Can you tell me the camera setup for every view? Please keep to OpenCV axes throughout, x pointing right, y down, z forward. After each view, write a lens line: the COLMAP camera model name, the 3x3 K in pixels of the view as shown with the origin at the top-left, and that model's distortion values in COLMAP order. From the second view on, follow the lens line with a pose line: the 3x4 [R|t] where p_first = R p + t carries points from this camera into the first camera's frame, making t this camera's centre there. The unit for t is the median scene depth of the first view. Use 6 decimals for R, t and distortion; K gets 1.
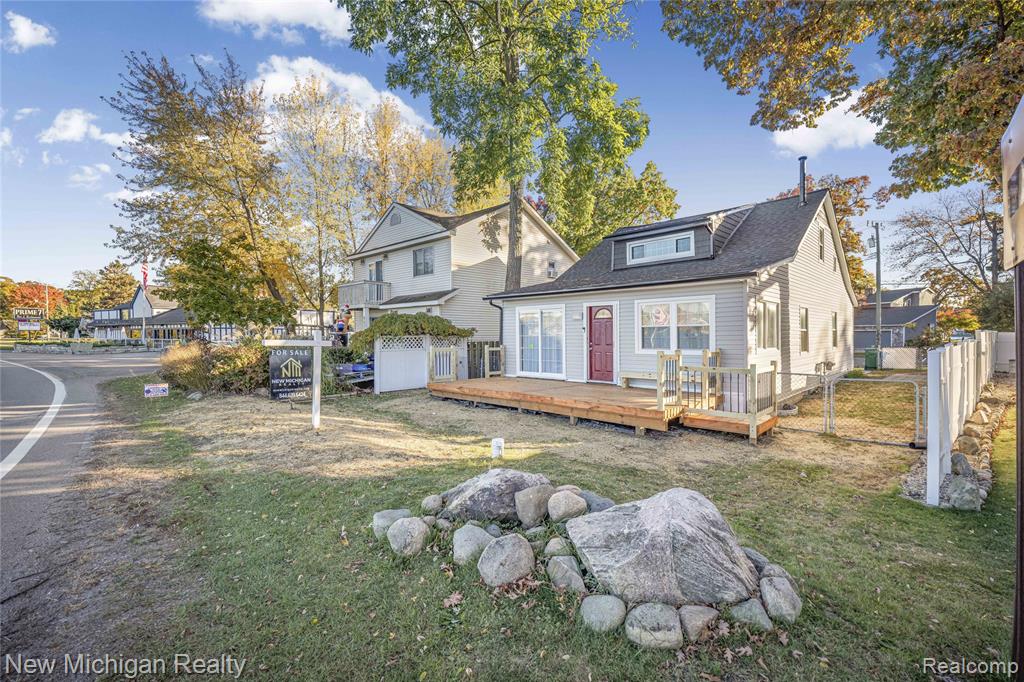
lens RADIAL K [[453.6, 0, 510.2], [0, 453.6, 342.2], [0, 0, 1]] dist [-0.000567, -0.000122]
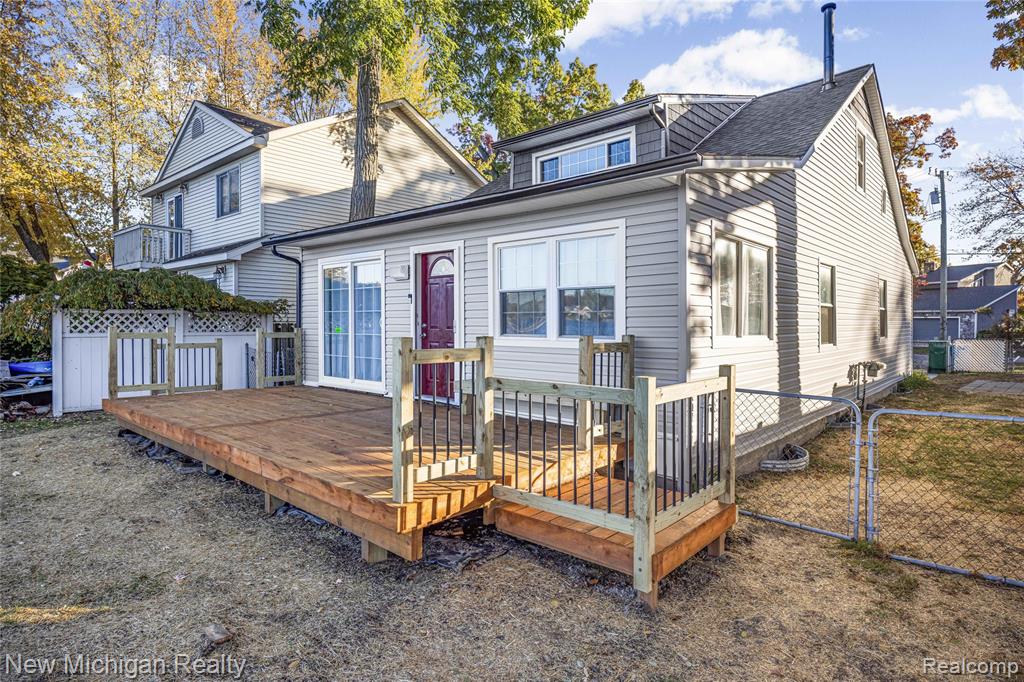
lens RADIAL K [[562.0, 0, 514.6], [0, 562.0, 325.7], [0, 0, 1]] dist [0.010224, -0.001557]
pose [[0.999213, 0.008494, 0.038736, 0.187181], [-0.008116, 0.999918, -0.009888, 0.006609], [-0.038817, 0.009566, 0.999201, 0.255652]]
